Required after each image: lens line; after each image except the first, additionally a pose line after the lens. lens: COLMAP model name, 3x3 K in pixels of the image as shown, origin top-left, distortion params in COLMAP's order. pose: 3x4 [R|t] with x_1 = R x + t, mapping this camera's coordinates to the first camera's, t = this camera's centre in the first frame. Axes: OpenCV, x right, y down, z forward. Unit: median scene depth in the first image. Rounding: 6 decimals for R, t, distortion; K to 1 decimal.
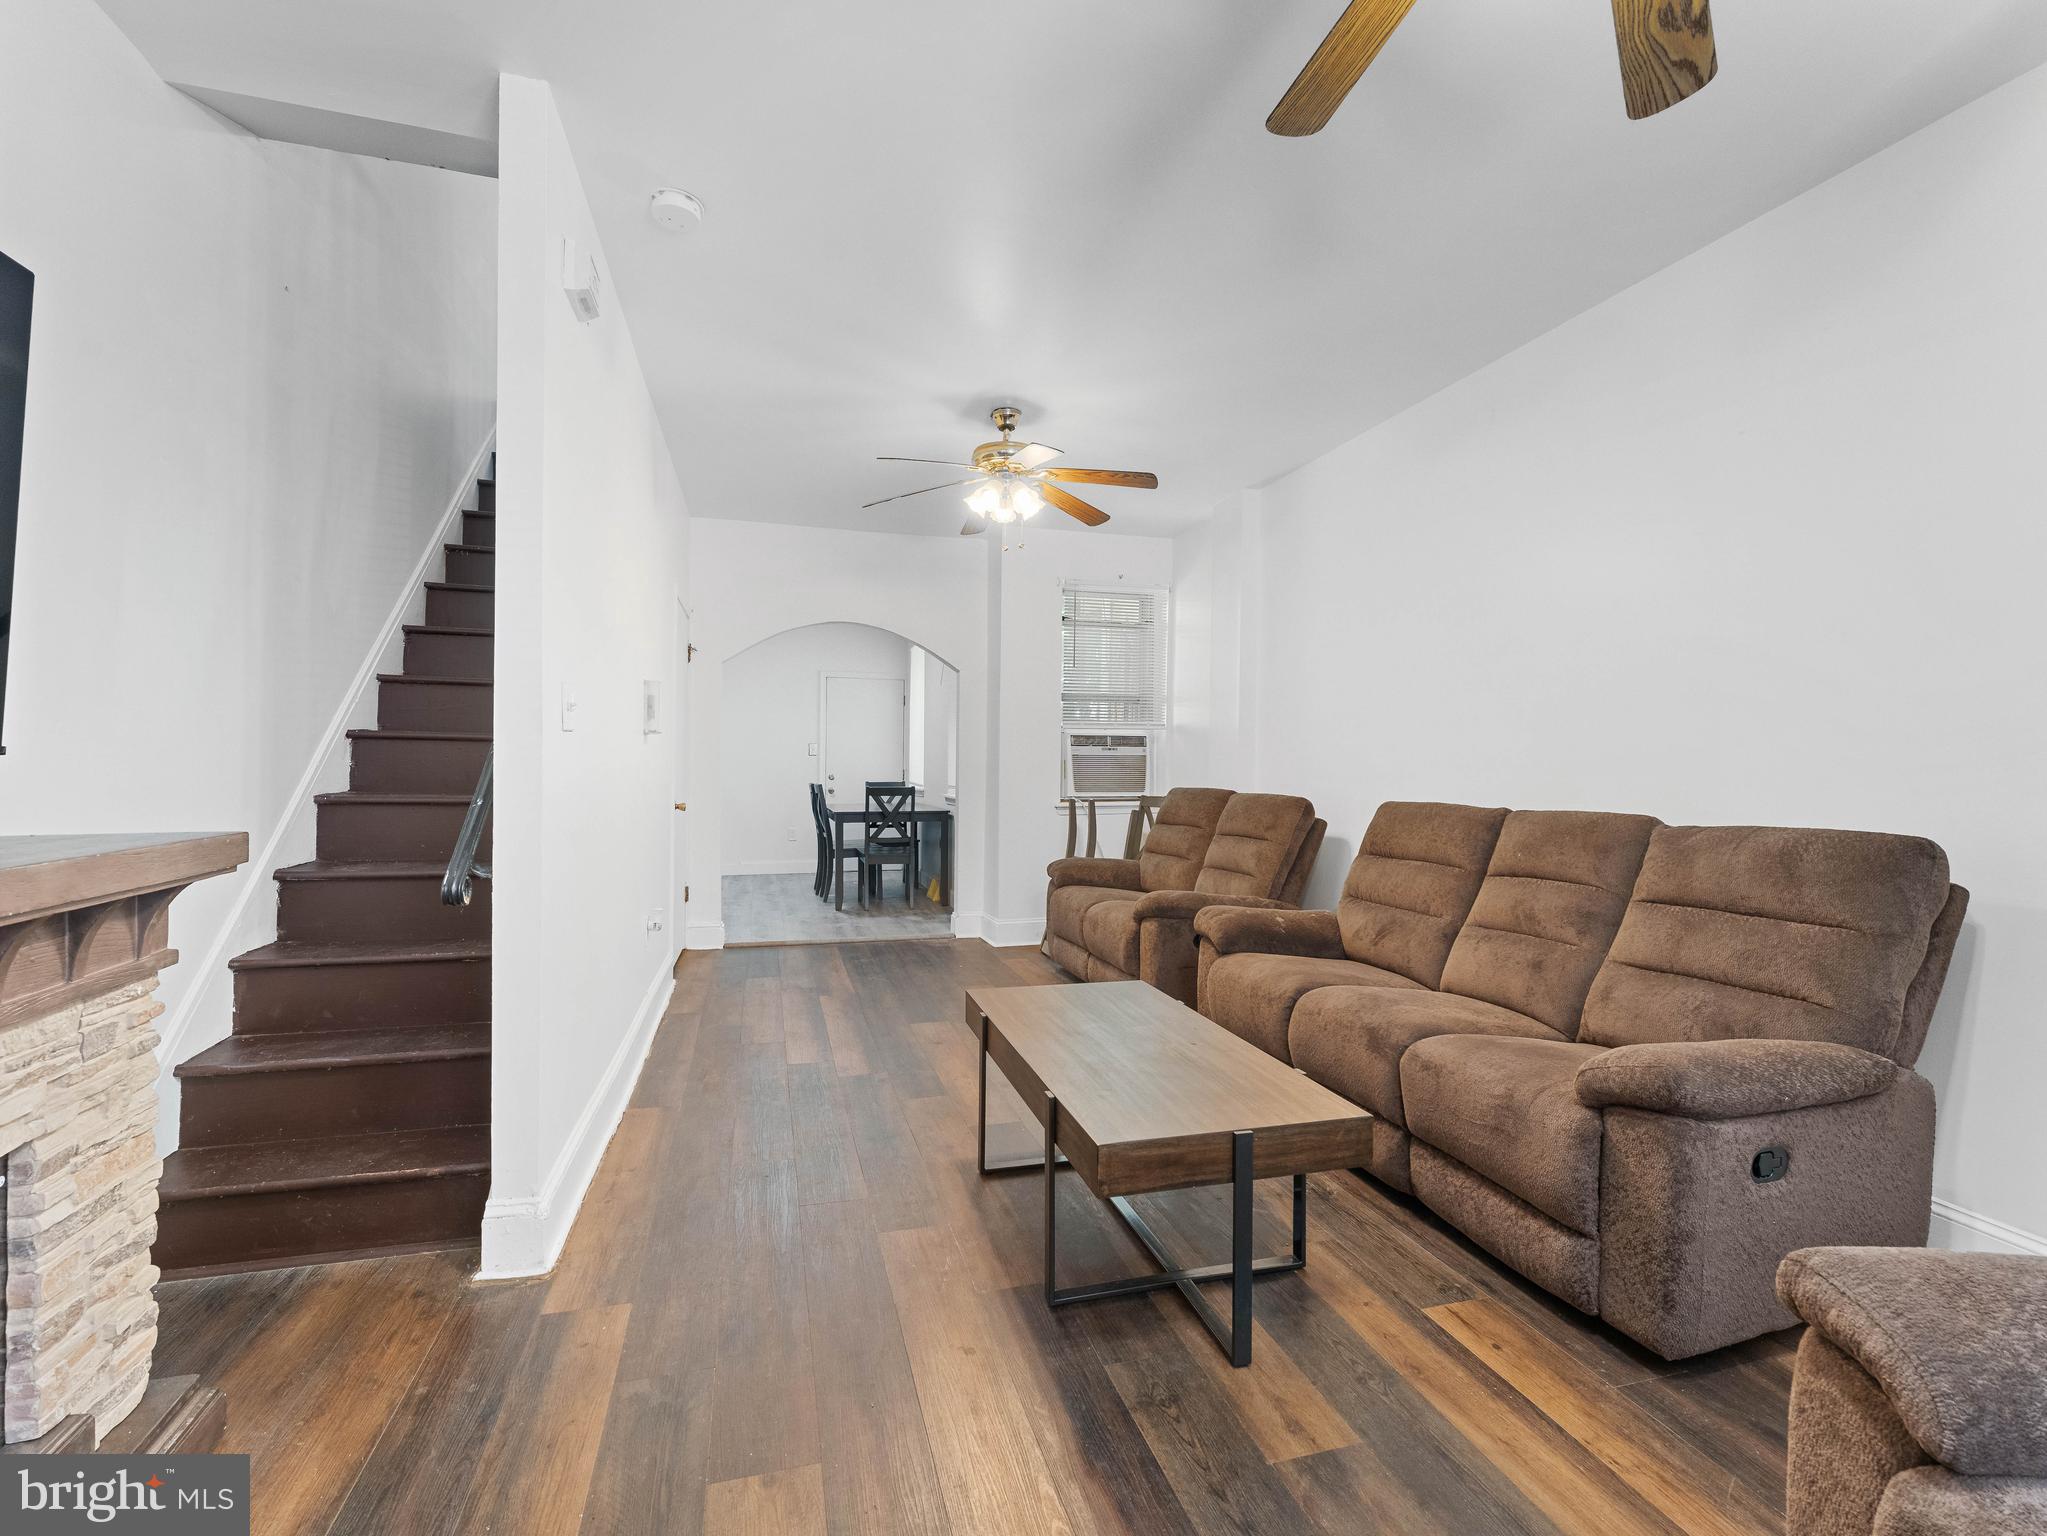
lens RADIAL K [[917.4, 0, 1023.5], [0, 917.4, 768.0], [0, 0, 1]] dist [-0.001260, -0.000608]
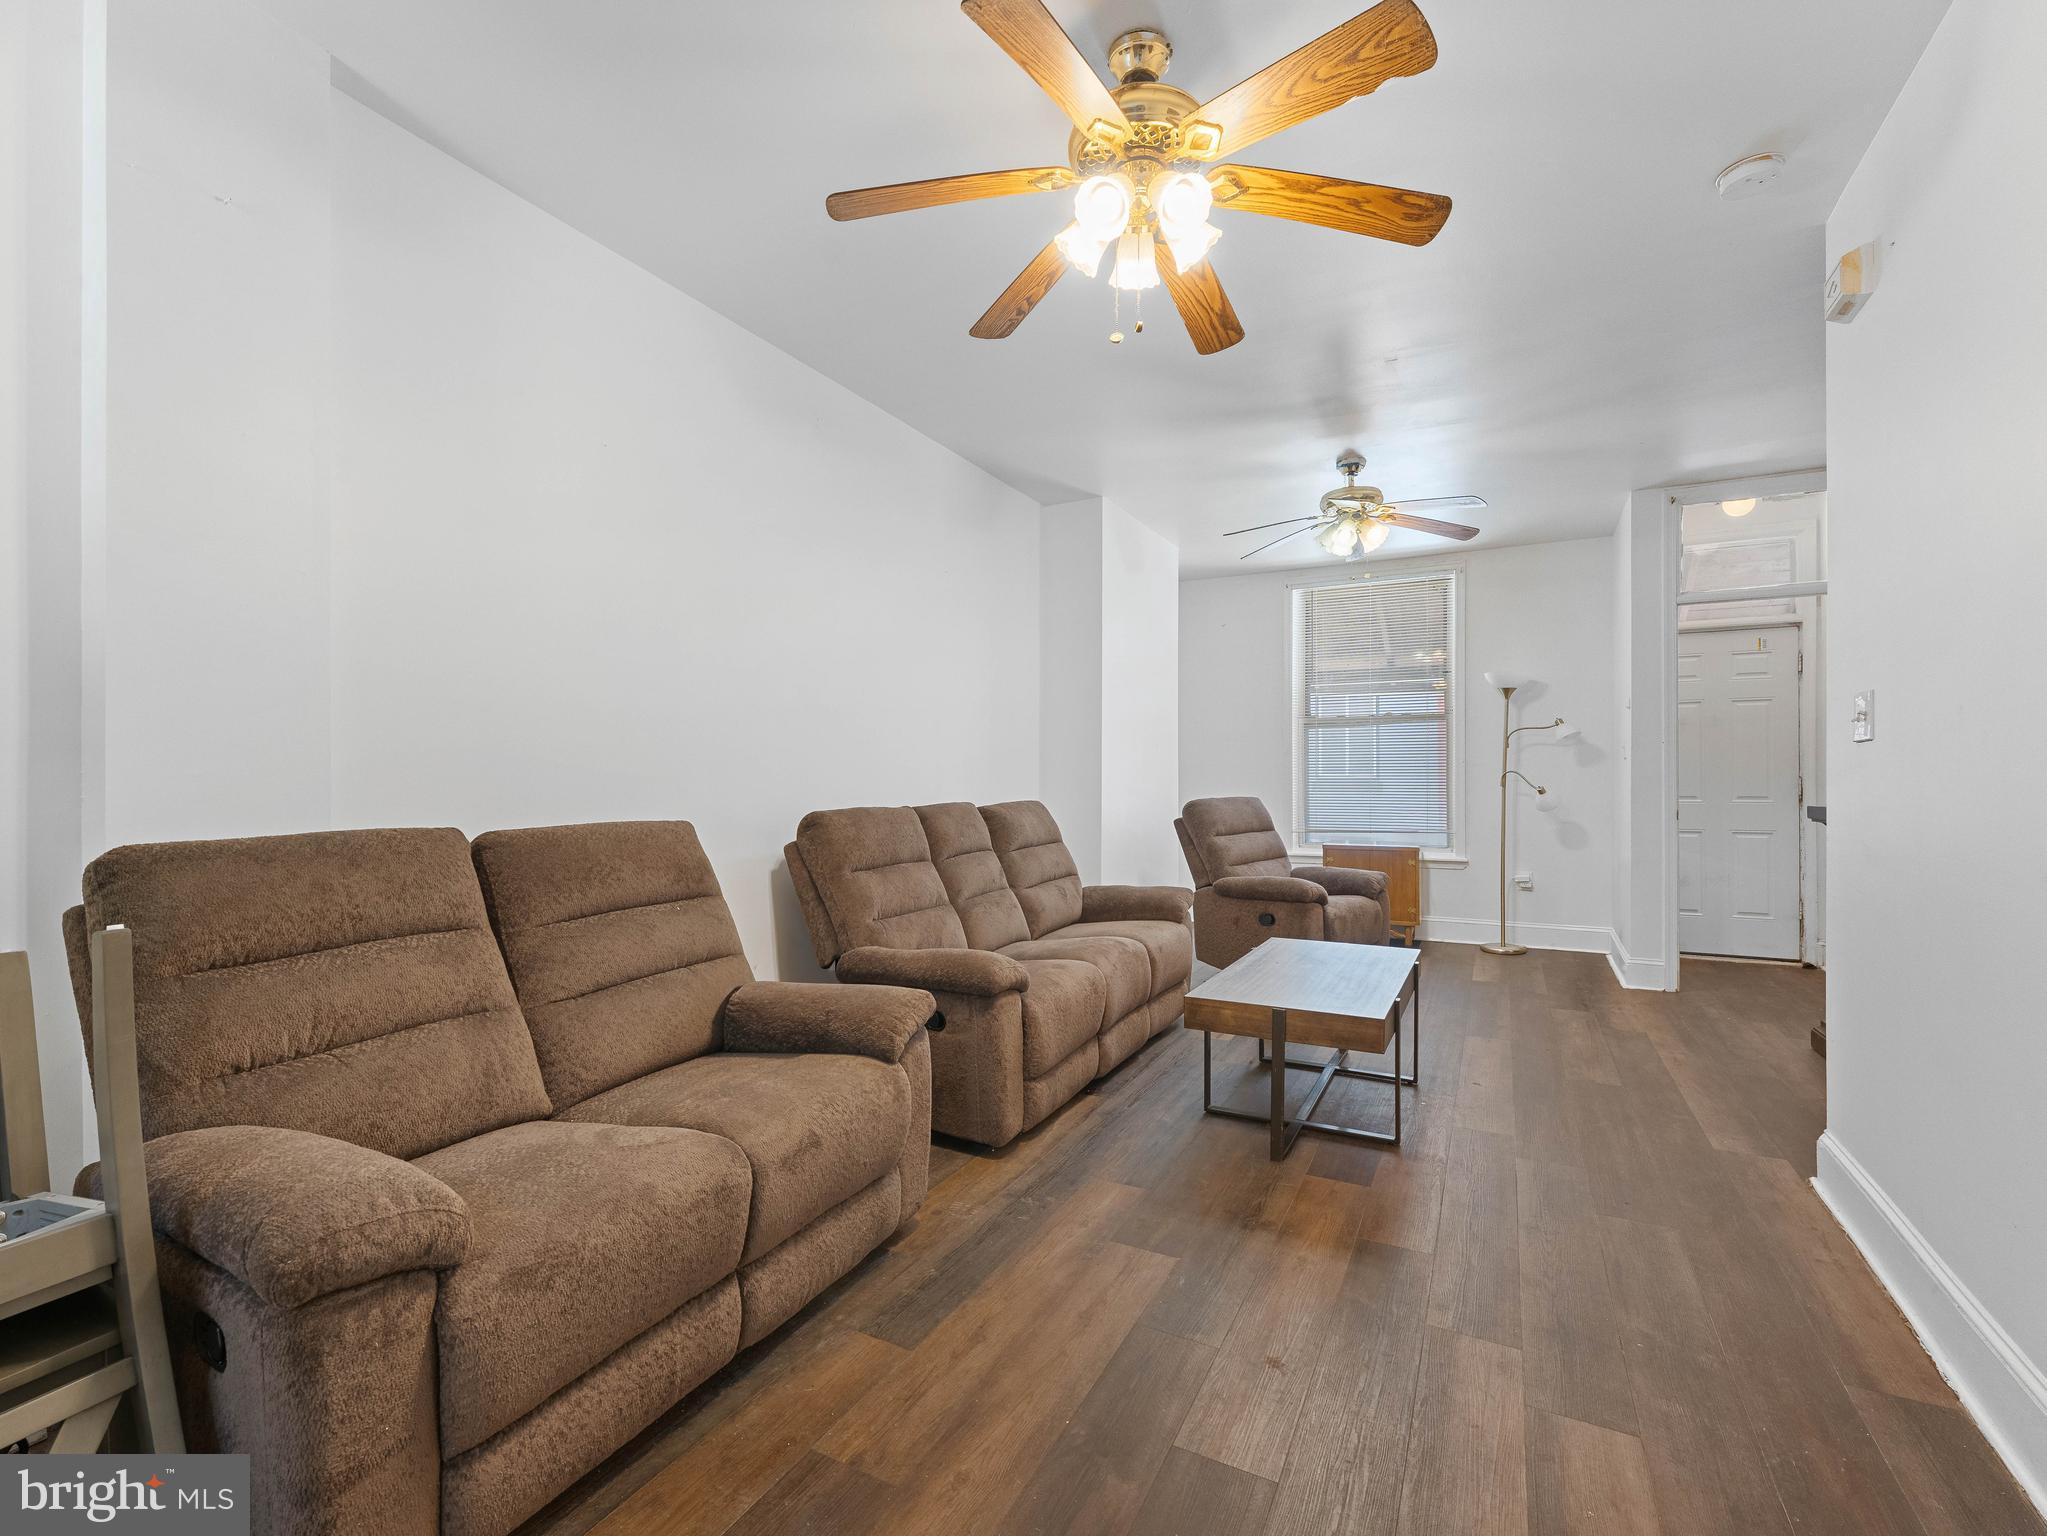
lens RADIAL K [[917.4, 0, 1023.5], [0, 917.4, 768.0], [0, 0, 1]] dist [-0.001260, -0.000608]
pose [[-0.726540, -0.005599, 0.687101, -0.382362], [-0.006089, 0.999980, 0.001710, -0.010488], [-0.687097, -0.002941, -0.726560, 1.717100]]
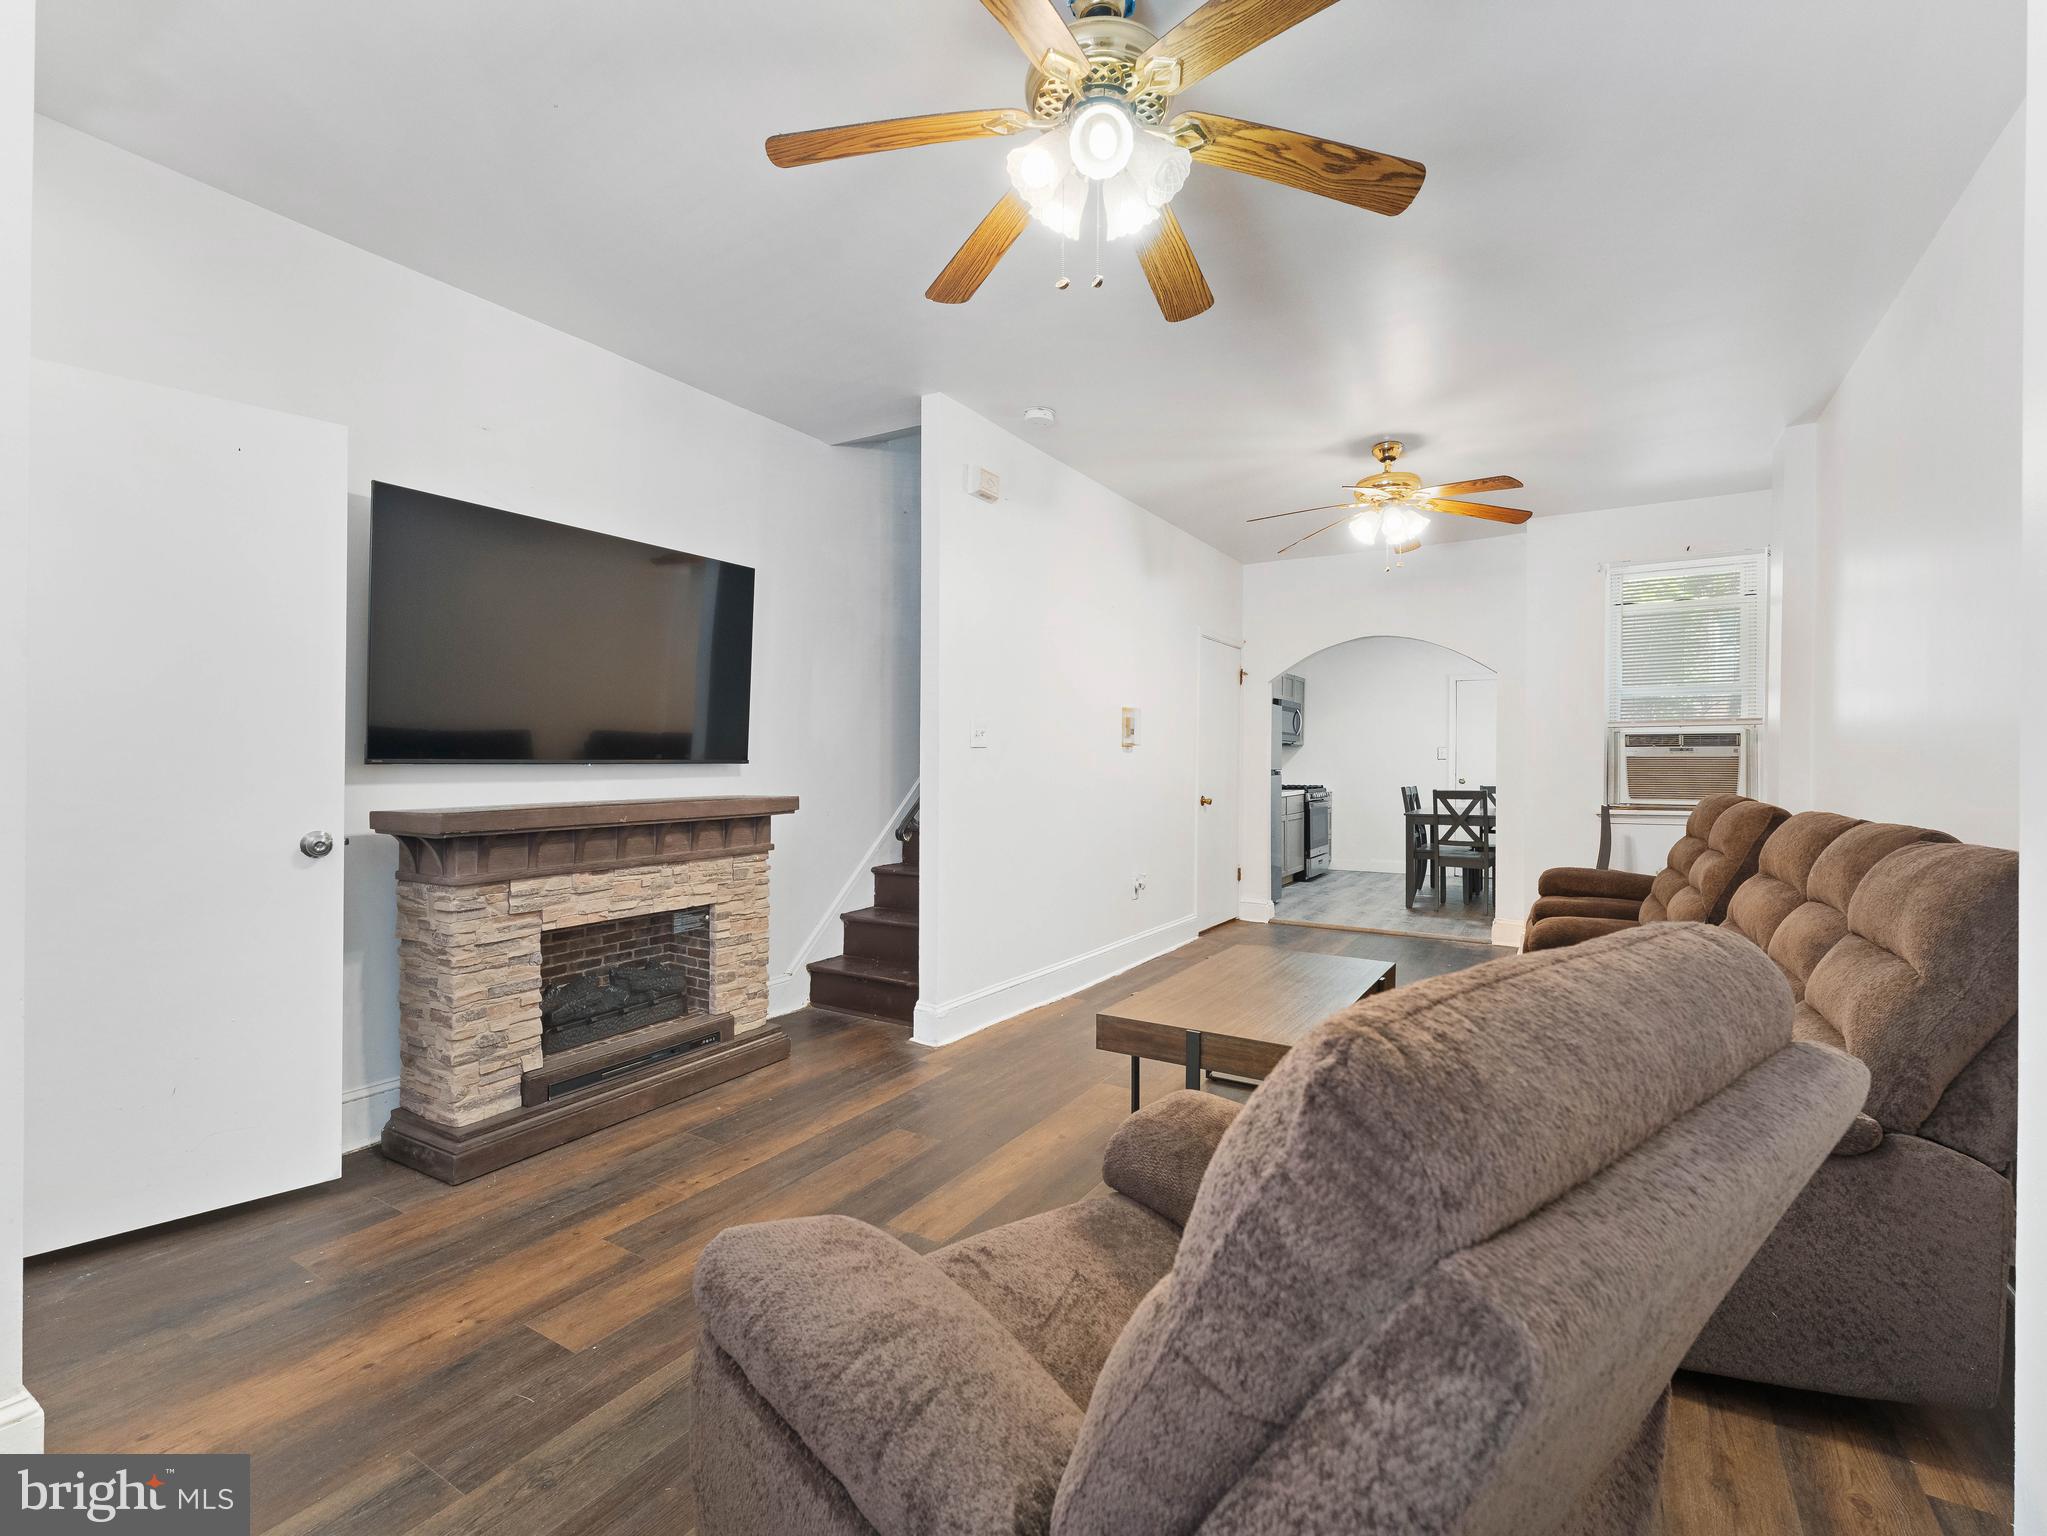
lens RADIAL K [[917.4, 0, 1023.5], [0, 917.4, 768.0], [0, 0, 1]] dist [-0.001260, -0.000608]
pose [[0.680061, -0.002168, -0.733152, 0.598336], [-0.001935, 0.999987, -0.004752, 0.003703], [0.733153, 0.004650, 0.680048, -0.073534]]
